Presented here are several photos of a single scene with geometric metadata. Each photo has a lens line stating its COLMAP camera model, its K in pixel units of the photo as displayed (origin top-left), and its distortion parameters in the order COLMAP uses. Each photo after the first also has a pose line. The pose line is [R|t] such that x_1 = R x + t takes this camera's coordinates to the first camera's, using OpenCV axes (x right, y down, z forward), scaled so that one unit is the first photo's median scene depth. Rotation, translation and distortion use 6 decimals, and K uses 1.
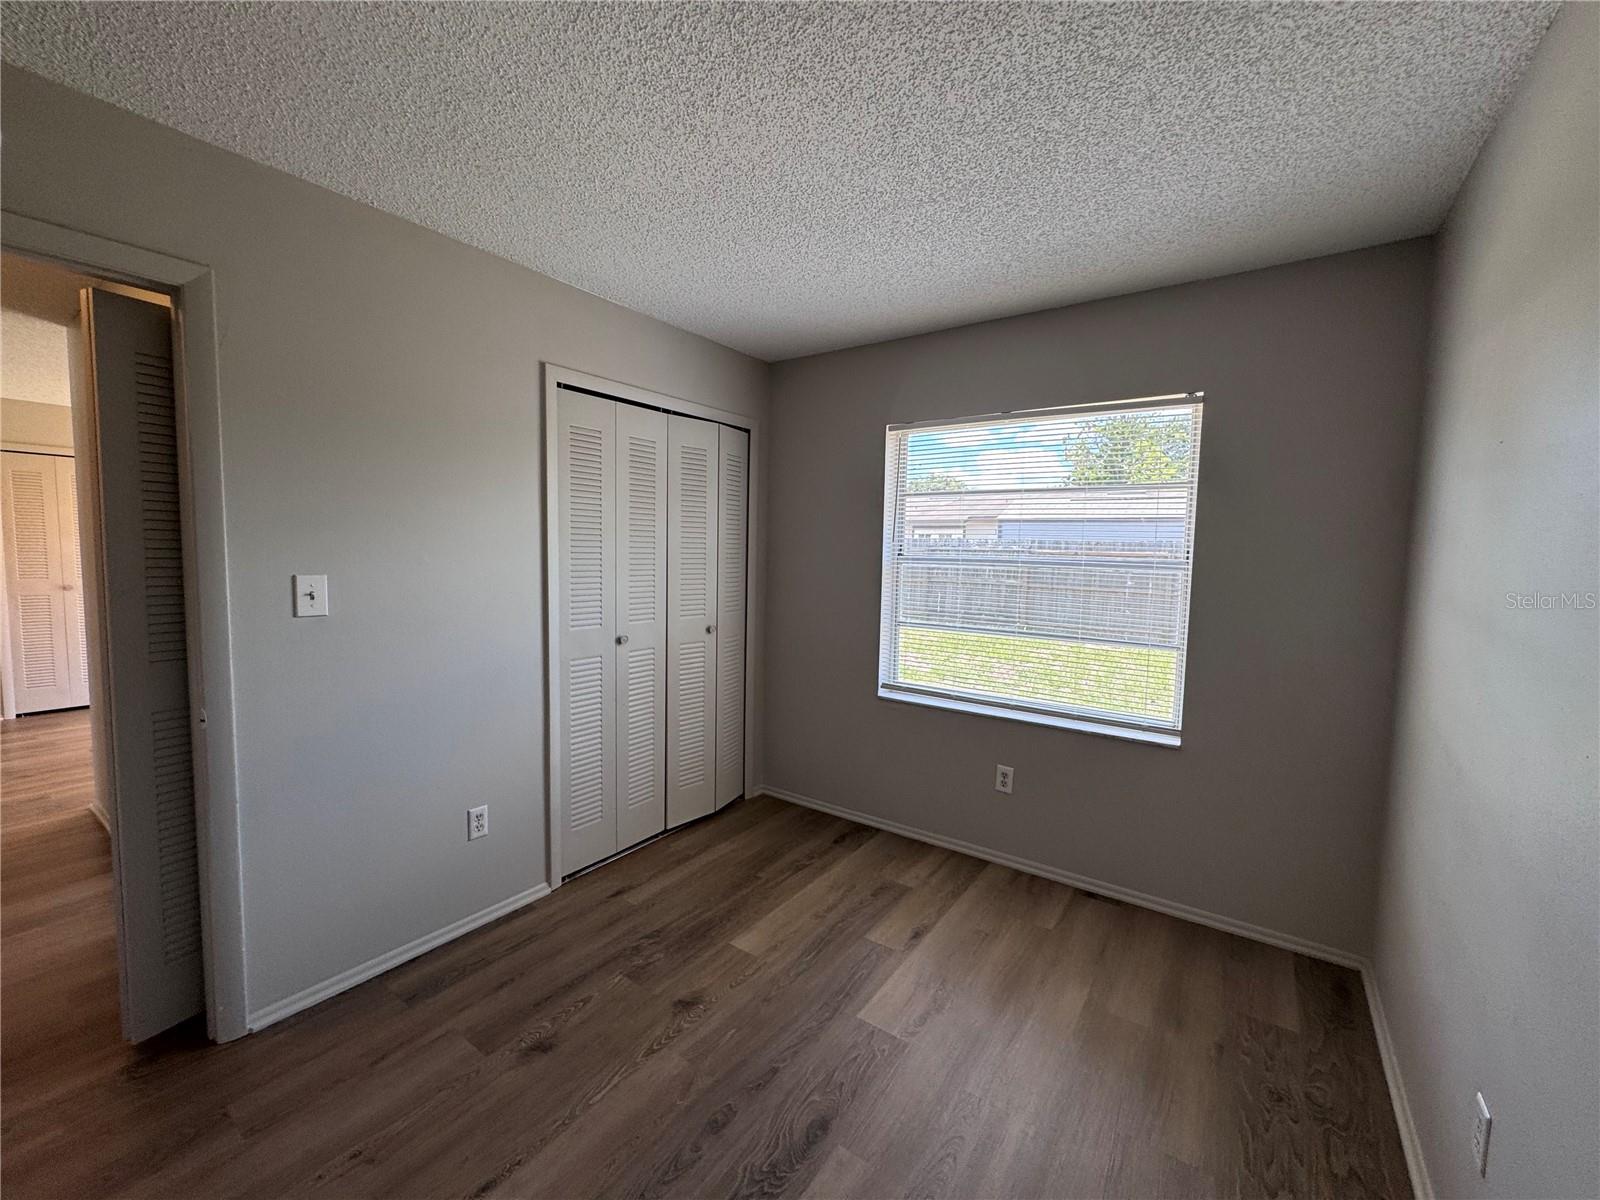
lens RADIAL K [[645.2, 0, 801.6], [0, 645.2, 598.9], [0, 0, 1]] dist [-0.001595, -0.000133]
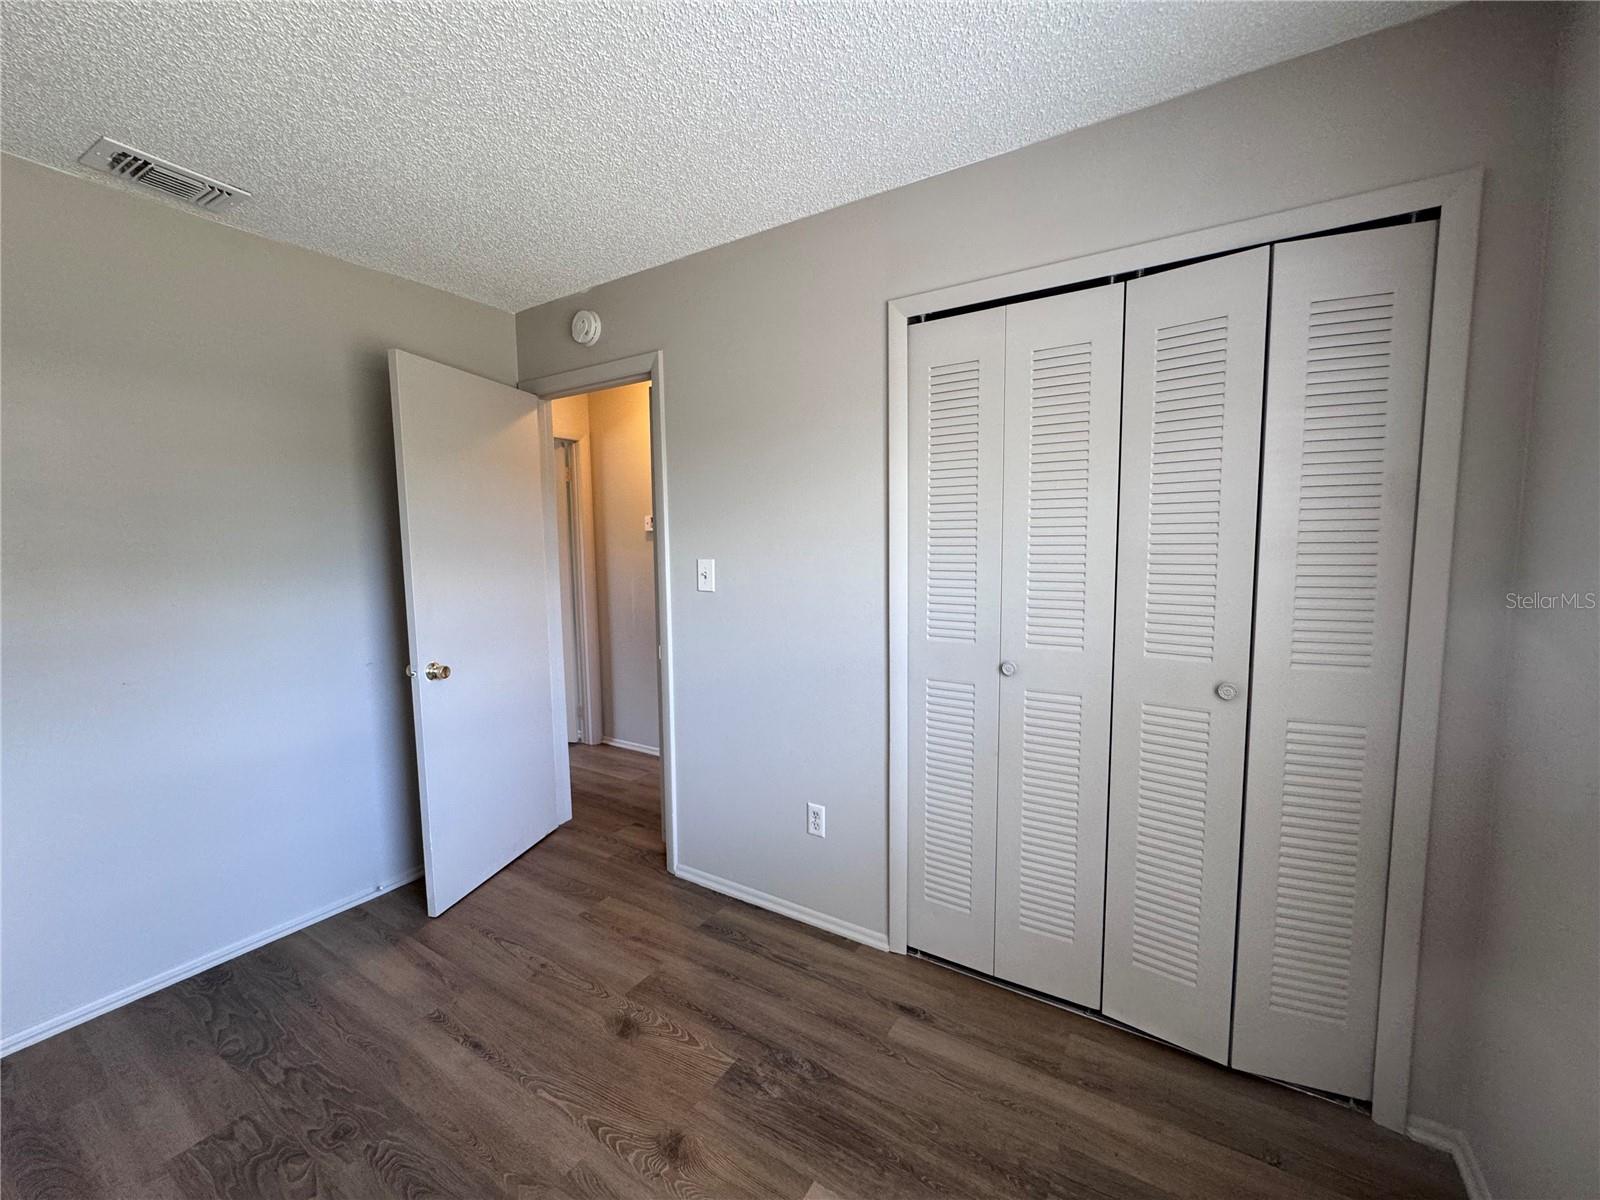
lens RADIAL K [[643.8, 0, 799.8], [0, 643.8, 599.1], [0, 0, 1]] dist [-0.004996, 0.000678]
pose [[0.053835, 0.068209, -0.996217, 0.415731], [-0.064086, 0.995843, 0.064720, -0.041297], [0.996491, 0.060359, 0.057982, 0.859699]]
